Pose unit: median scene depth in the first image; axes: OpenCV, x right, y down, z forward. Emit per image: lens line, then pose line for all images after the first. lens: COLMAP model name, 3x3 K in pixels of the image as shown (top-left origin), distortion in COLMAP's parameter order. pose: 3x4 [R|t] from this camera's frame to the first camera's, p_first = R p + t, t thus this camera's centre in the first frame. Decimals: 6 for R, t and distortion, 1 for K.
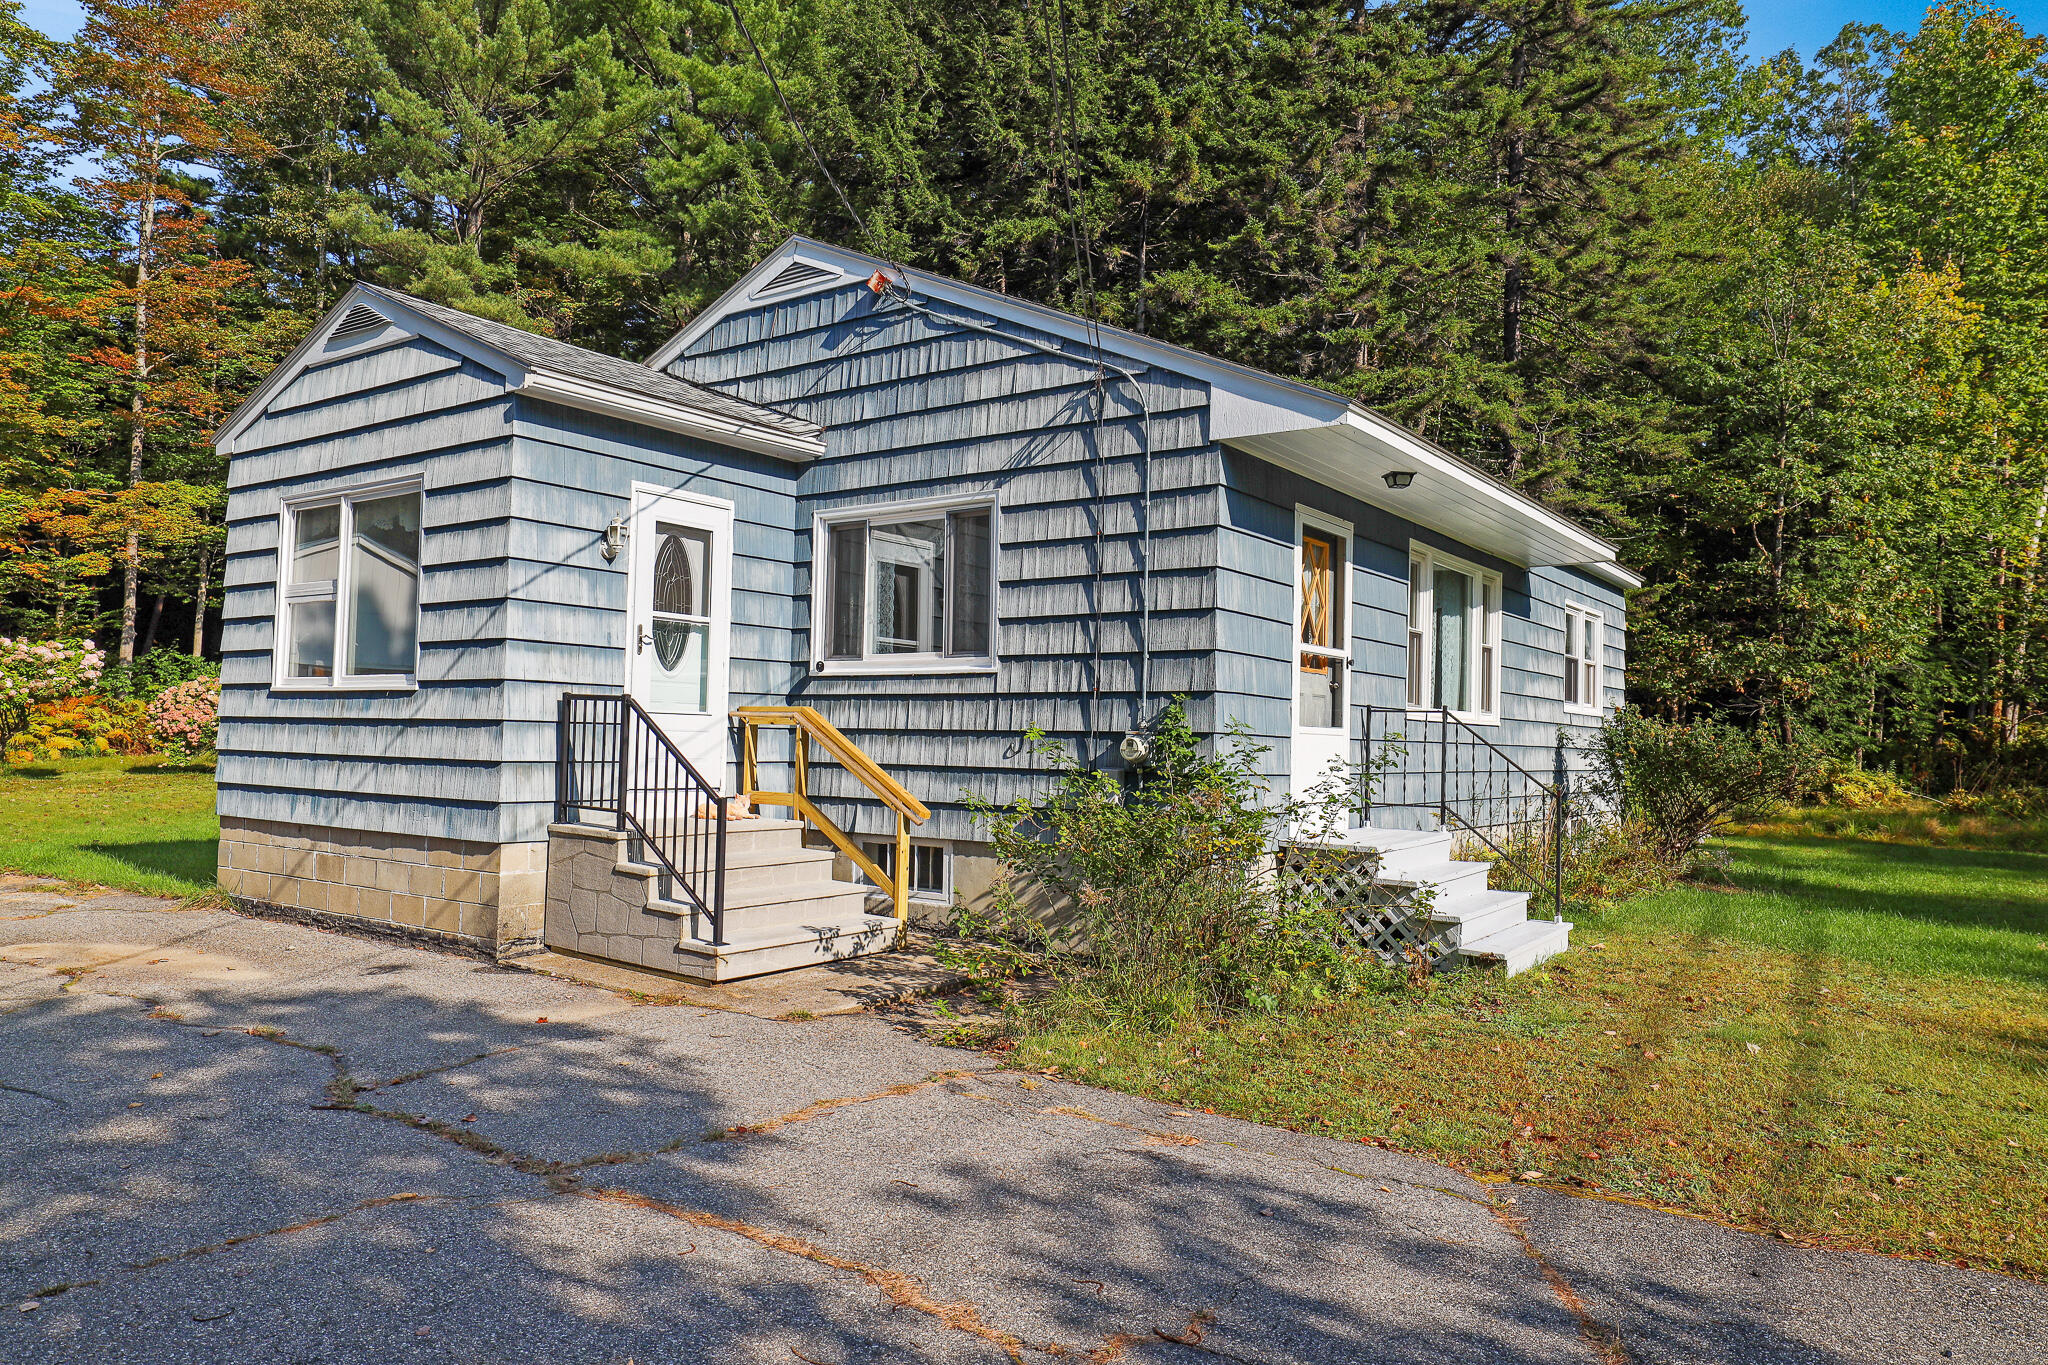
lens RADIAL K [[1365.9, 0, 1024.0], [0, 1365.9, 682.5], [0, 0, 1]] dist [0.002718, 0.001508]
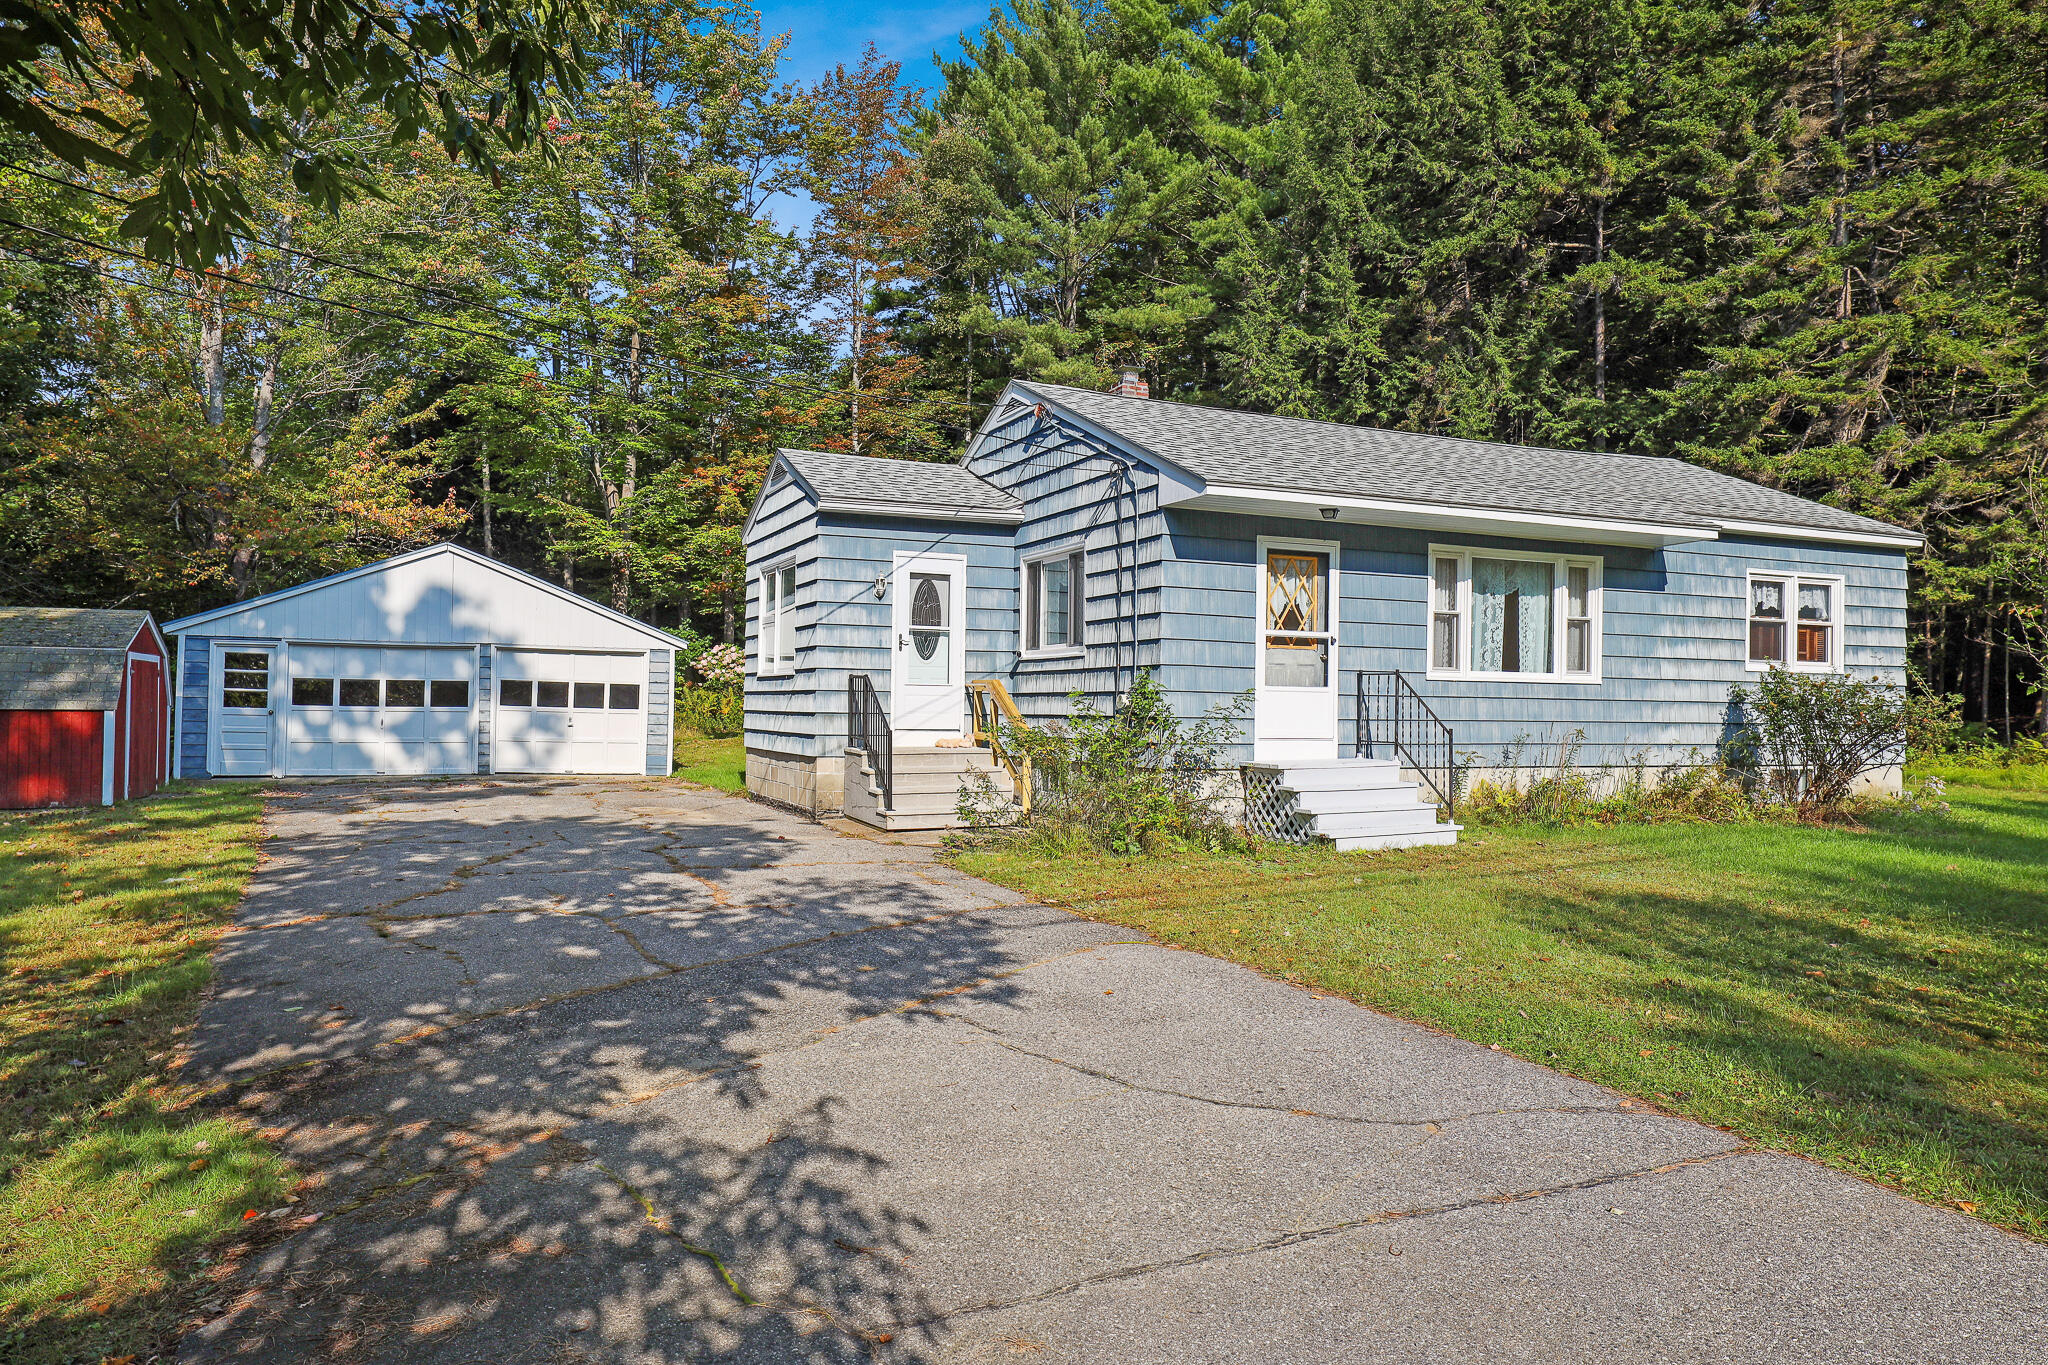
lens RADIAL K [[1365.9, 0, 1024.0], [0, 1365.9, 682.5], [0, 0, 1]] dist [0.002718, 0.001508]
pose [[0.861917, -0.018814, -0.506701, 0.718170], [0.027298, 0.999584, 0.009320, 0.007052], [0.506314, -0.021865, 0.862072, -0.403232]]
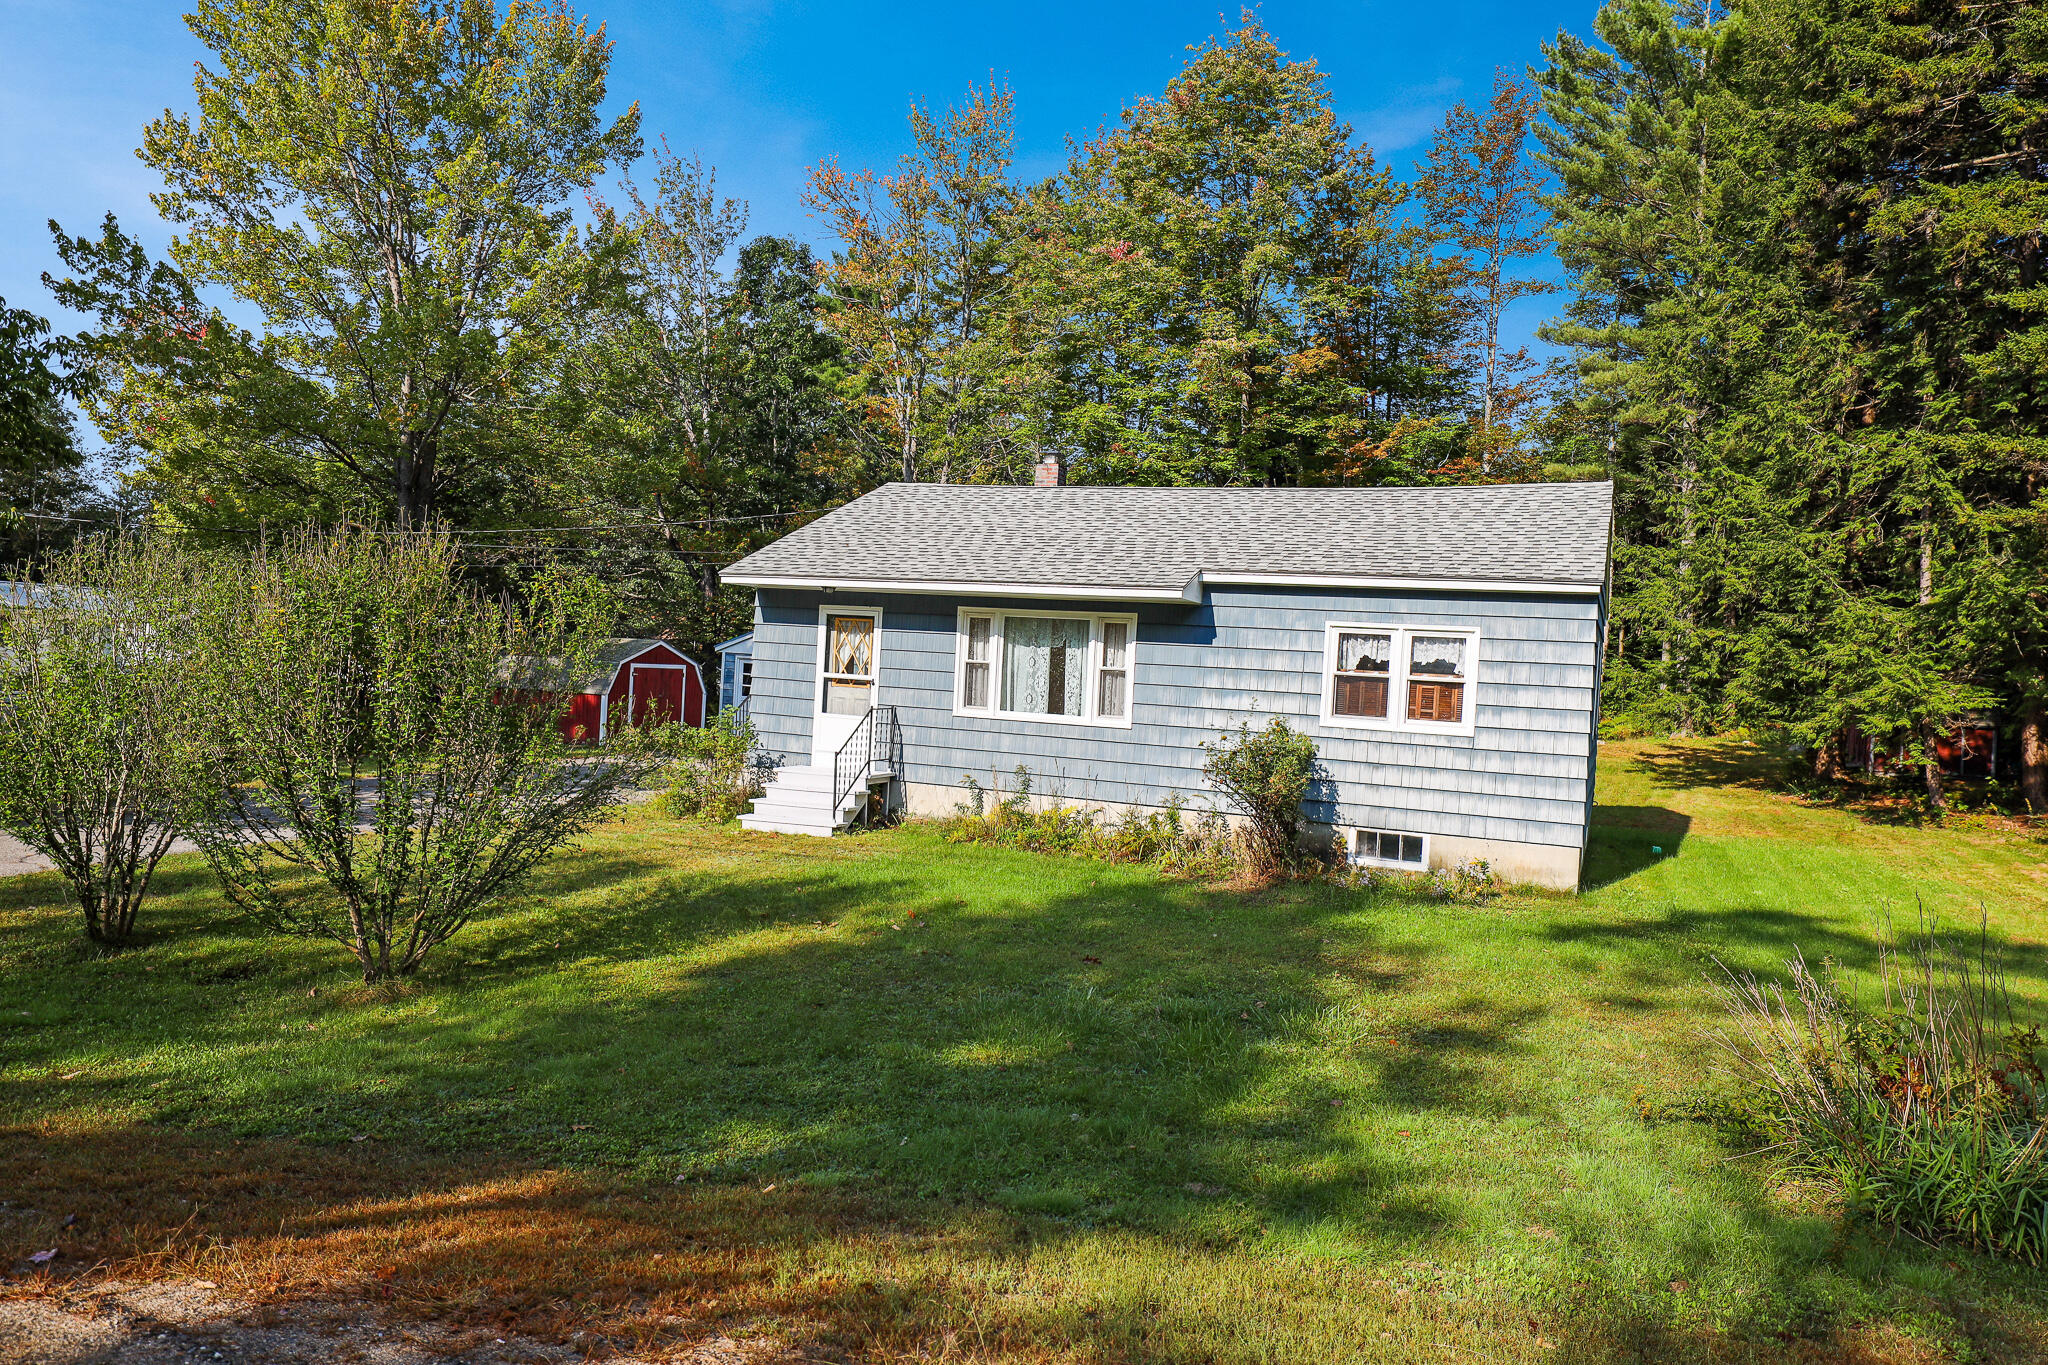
lens RADIAL K [[1365.9, 0, 1024.0], [0, 1365.9, 682.5], [0, 0, 1]] dist [0.002718, 0.001508]
pose [[0.220933, -0.053579, -0.973816, 2.228676], [-0.035982, 0.997362, -0.063037, 0.102032], [0.974625, 0.048967, 0.218423, 0.842746]]
